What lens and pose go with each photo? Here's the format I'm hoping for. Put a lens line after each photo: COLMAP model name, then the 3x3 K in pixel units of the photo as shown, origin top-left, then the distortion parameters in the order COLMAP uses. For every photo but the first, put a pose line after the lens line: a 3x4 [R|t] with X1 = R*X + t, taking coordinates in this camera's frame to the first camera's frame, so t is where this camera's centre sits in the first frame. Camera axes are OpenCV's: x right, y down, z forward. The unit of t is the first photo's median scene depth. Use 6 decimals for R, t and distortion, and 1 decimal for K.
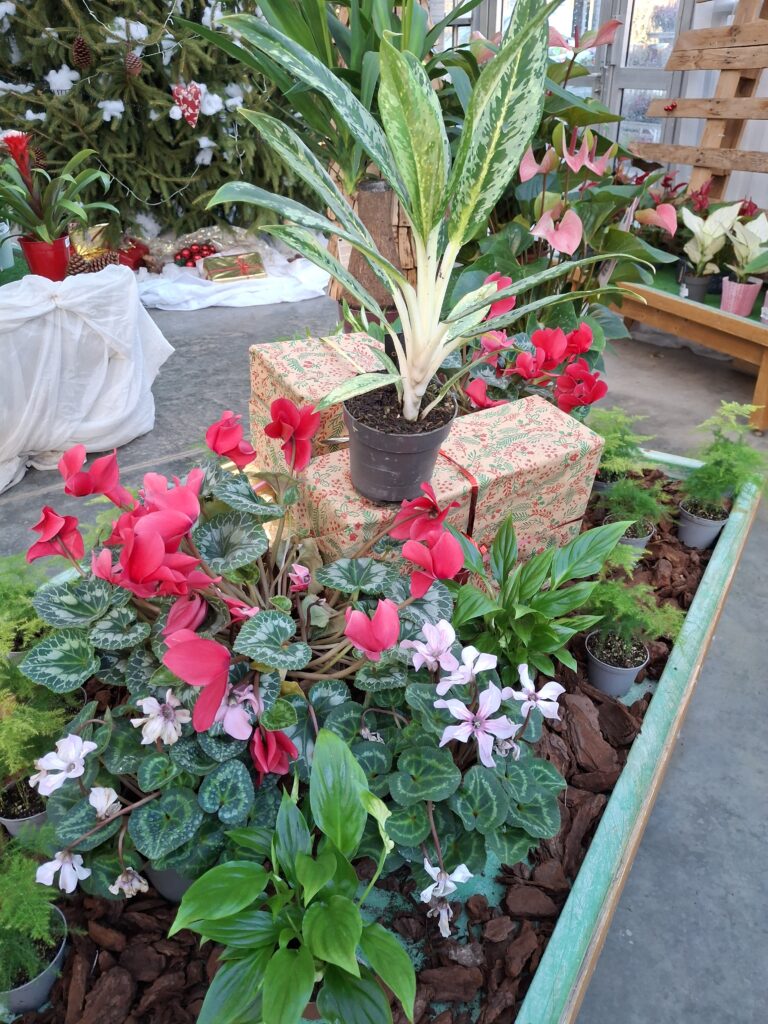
lens RADIAL K [[766.8, 0, 380.8], [0, 766.8, 513.5], [0, 0, 1]] dist [-0.012428, -0.004537]
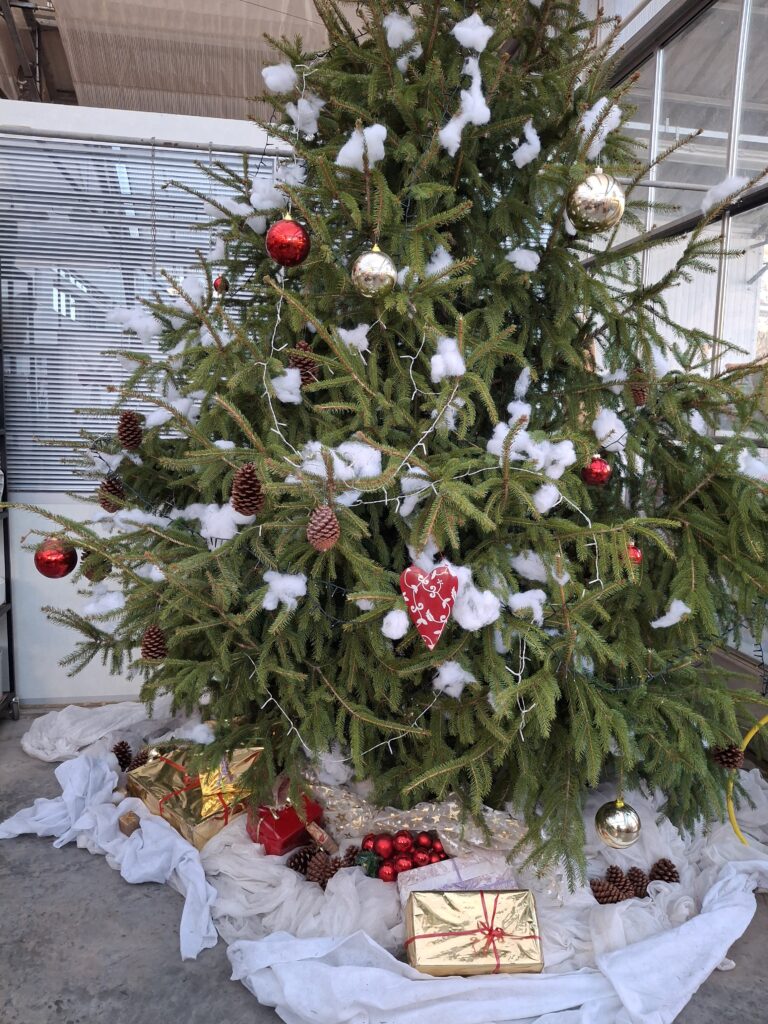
lens RADIAL K [[766.8, 0, 383.7], [0, 766.8, 510.3], [0, 0, 1]] dist [-0.012428, -0.004537]
pose [[0.934302, 0.081245, -0.347101, -0.118509], [-0.216602, 0.902715, -0.371738, -0.405538], [0.283132, 0.422499, 0.861006, 0.561341]]
